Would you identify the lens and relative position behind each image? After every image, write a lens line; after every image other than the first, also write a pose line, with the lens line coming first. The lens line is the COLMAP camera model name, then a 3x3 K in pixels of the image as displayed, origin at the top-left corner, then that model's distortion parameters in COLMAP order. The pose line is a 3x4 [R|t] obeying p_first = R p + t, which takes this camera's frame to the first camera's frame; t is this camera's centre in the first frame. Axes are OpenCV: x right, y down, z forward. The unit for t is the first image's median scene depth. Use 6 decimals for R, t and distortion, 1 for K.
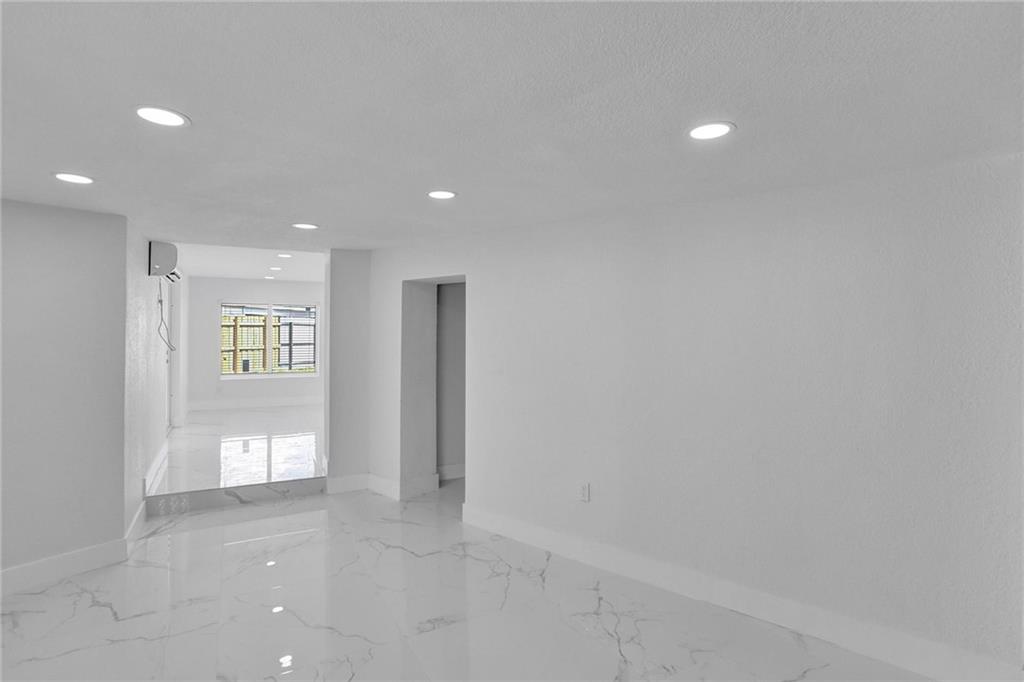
lens RADIAL K [[522.9, 0, 506.1], [0, 522.9, 335.9], [0, 0, 1]] dist [-0.003582, -0.000886]
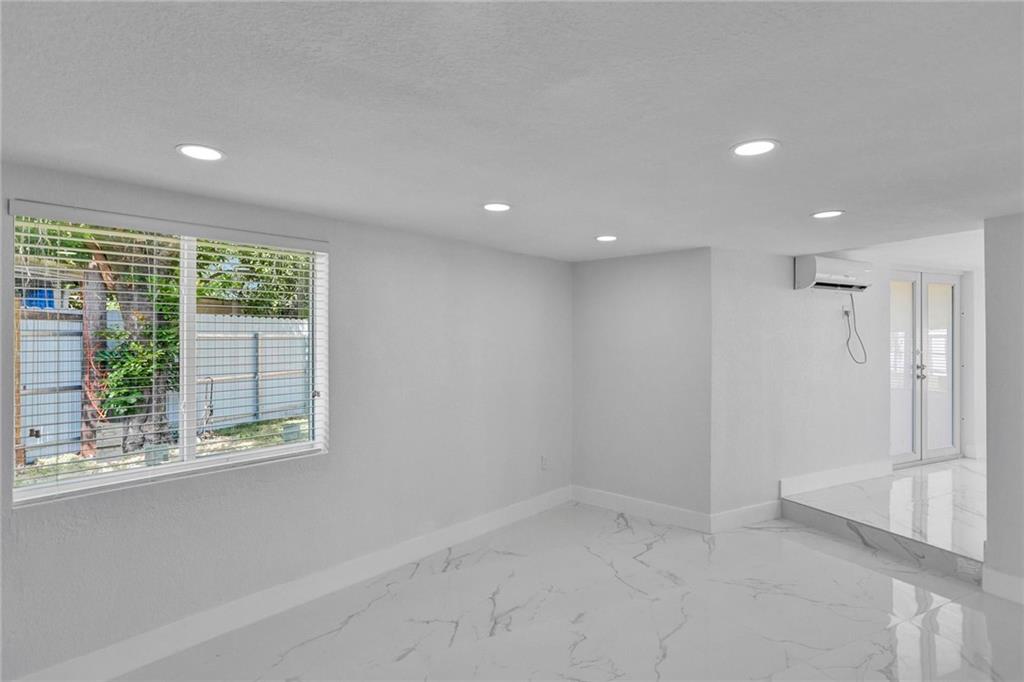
lens RADIAL K [[522.9, 0, 506.1], [0, 522.9, 335.9], [0, 0, 1]] dist [-0.003582, -0.000886]
pose [[-0.059695, -0.005113, -0.998204, 0.398933], [-0.015749, 0.999867, -0.004180, -0.008866], [0.998092, 0.015471, -0.059768, 0.479893]]
